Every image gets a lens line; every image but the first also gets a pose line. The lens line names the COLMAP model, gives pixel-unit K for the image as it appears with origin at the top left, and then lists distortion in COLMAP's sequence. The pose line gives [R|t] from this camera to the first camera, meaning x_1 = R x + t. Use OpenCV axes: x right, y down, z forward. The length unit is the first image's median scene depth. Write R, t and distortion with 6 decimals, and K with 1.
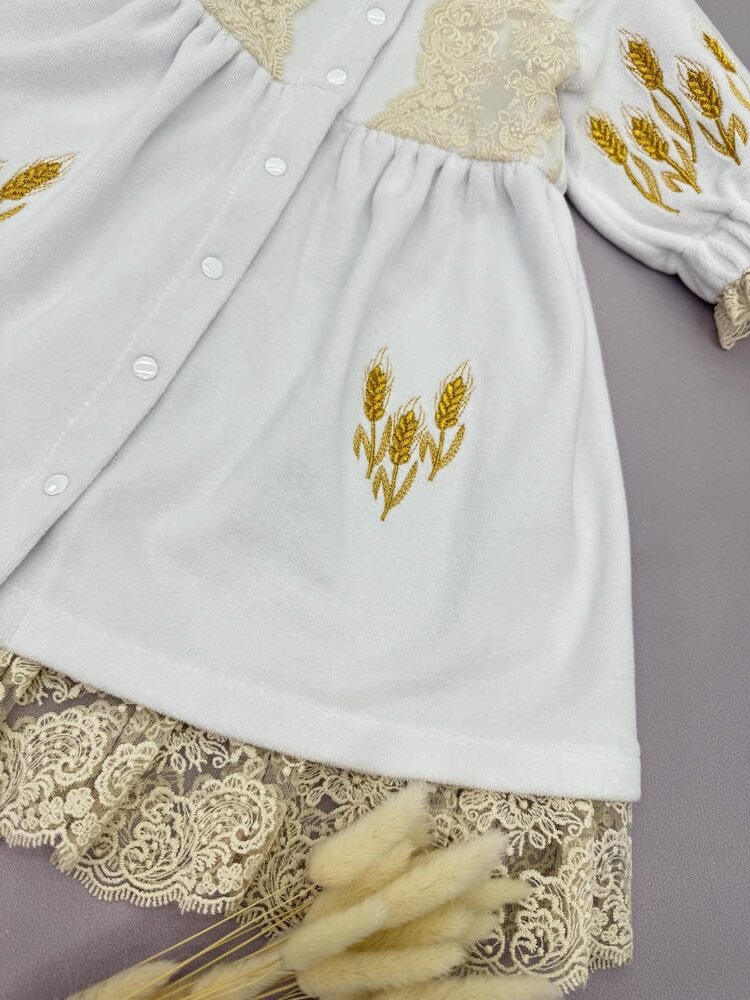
lens RADIAL K [[692.5, 0, 355.2], [0, 692.5, 498.5], [0, 0, 1]] dist [-0.001235, -0.033542]
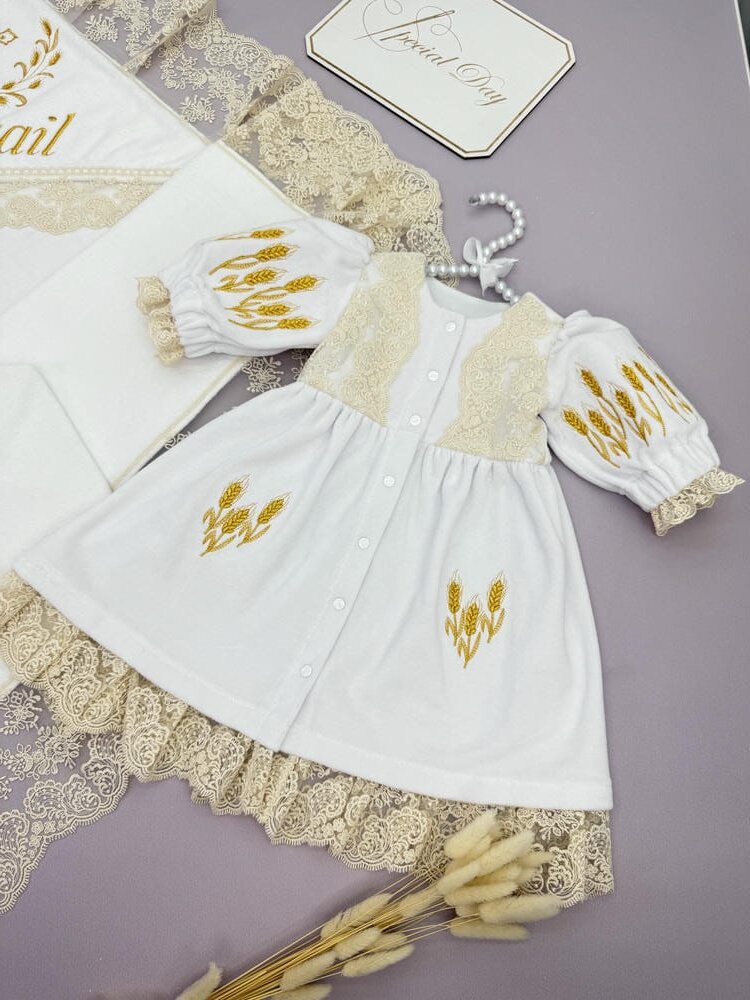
lens RADIAL K [[668.8, 0, 375.0], [0, 668.8, 500.0], [0, 0, 1]] dist [0.059827, -0.101394]
pose [[0.984962, -0.107435, -0.135308, 0.110576], [0.110453, 0.993769, 0.014978, -0.560842], [0.132855, -0.029697, 0.990690, -1.002556]]
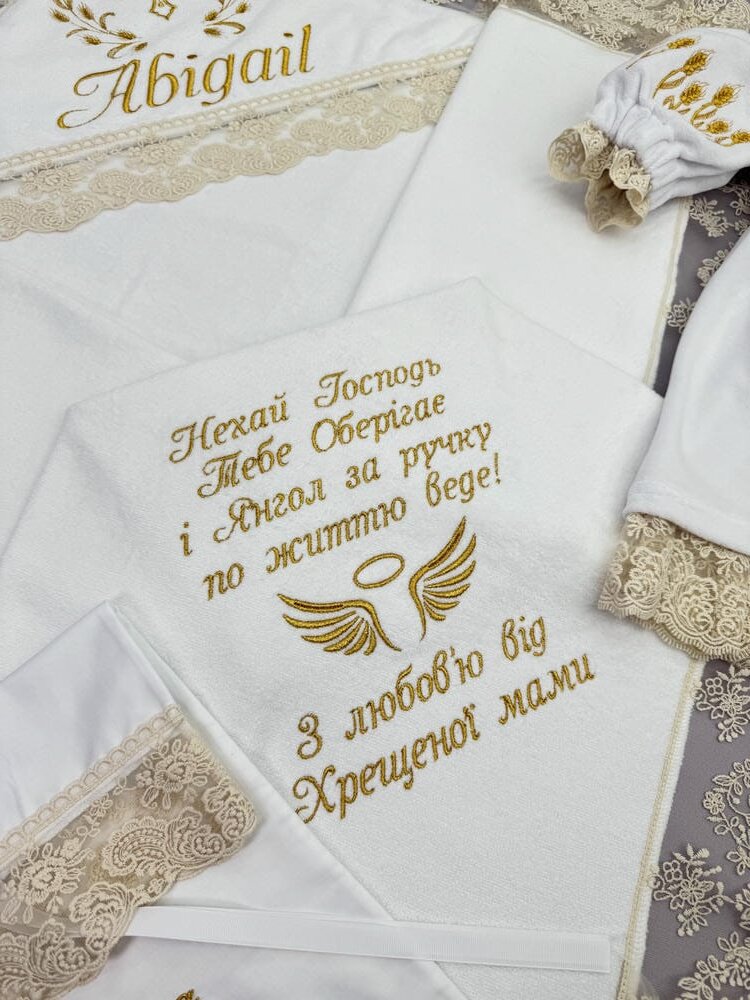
lens RADIAL K [[701.5, 0, 375.0], [0, 701.5, 500.0], [0, 0, 1]] dist [0.044045, -0.080244]
pose [[0.885762, -0.462569, 0.038144, -1.835631], [0.463980, 0.884619, -0.046616, -0.653789], [-0.012180, 0.058988, 0.998184, -0.601757]]
